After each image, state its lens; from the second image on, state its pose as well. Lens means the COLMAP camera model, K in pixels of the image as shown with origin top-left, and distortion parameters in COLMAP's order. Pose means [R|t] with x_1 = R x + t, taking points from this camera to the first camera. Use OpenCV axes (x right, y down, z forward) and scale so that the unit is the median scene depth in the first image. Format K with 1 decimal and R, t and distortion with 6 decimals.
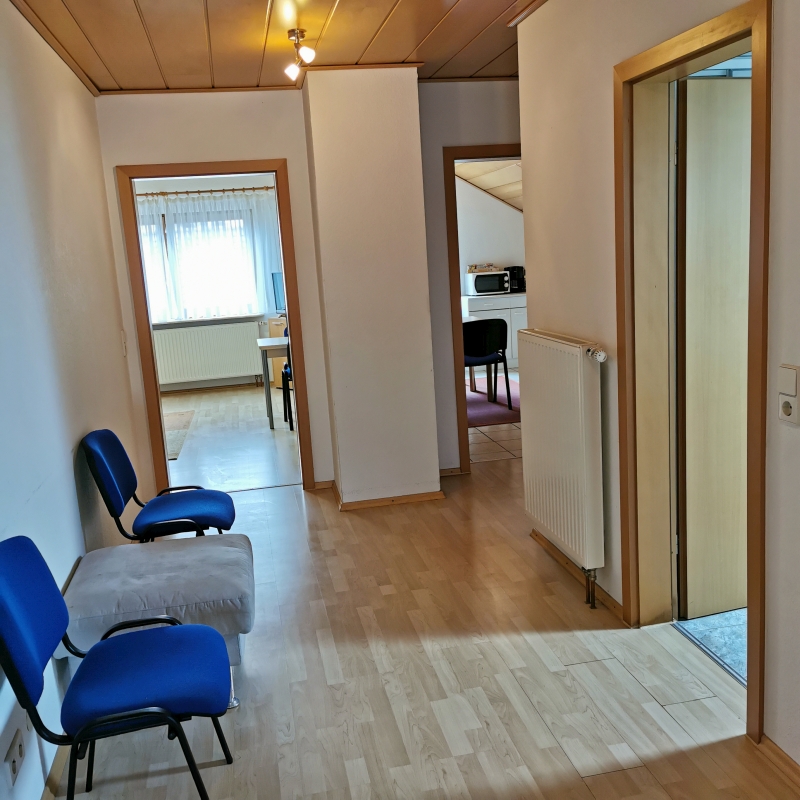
lens RADIAL K [[837.2, 0, 400.0], [0, 837.2, 400.0], [0, 0, 1]] dist [0.121048, -0.158495]
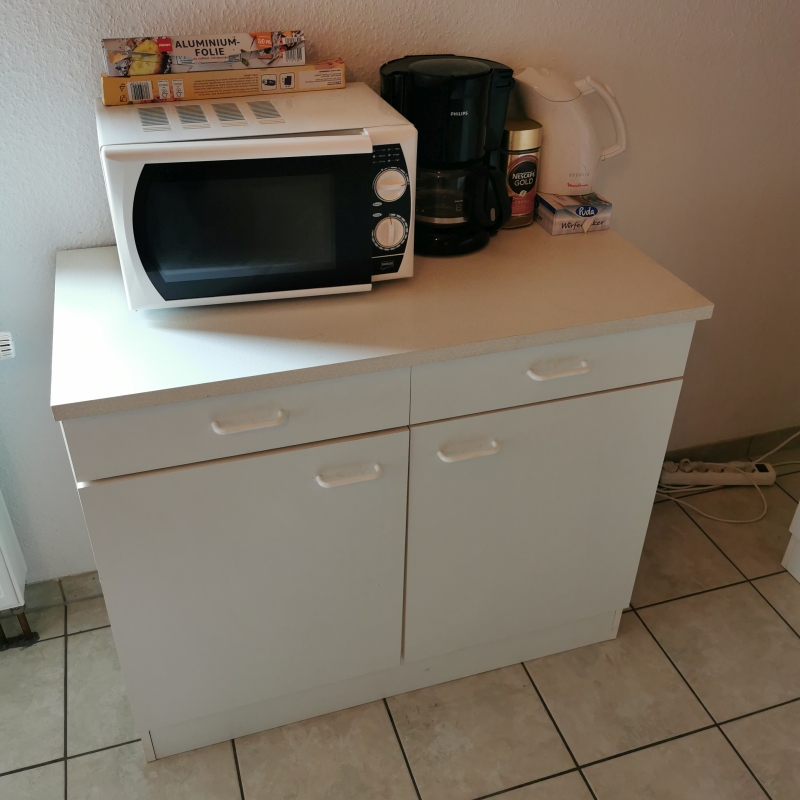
lens RADIAL K [[837.2, 0, 400.0], [0, 837.2, 400.0], [0, 0, 1]] dist [0.121048, -0.158495]
pose [[0.989770, 0.003770, 0.142624, 0.108784], [-0.058927, 0.921207, 0.384584, -0.164376], [-0.129936, -0.389054, 0.912005, 0.863964]]
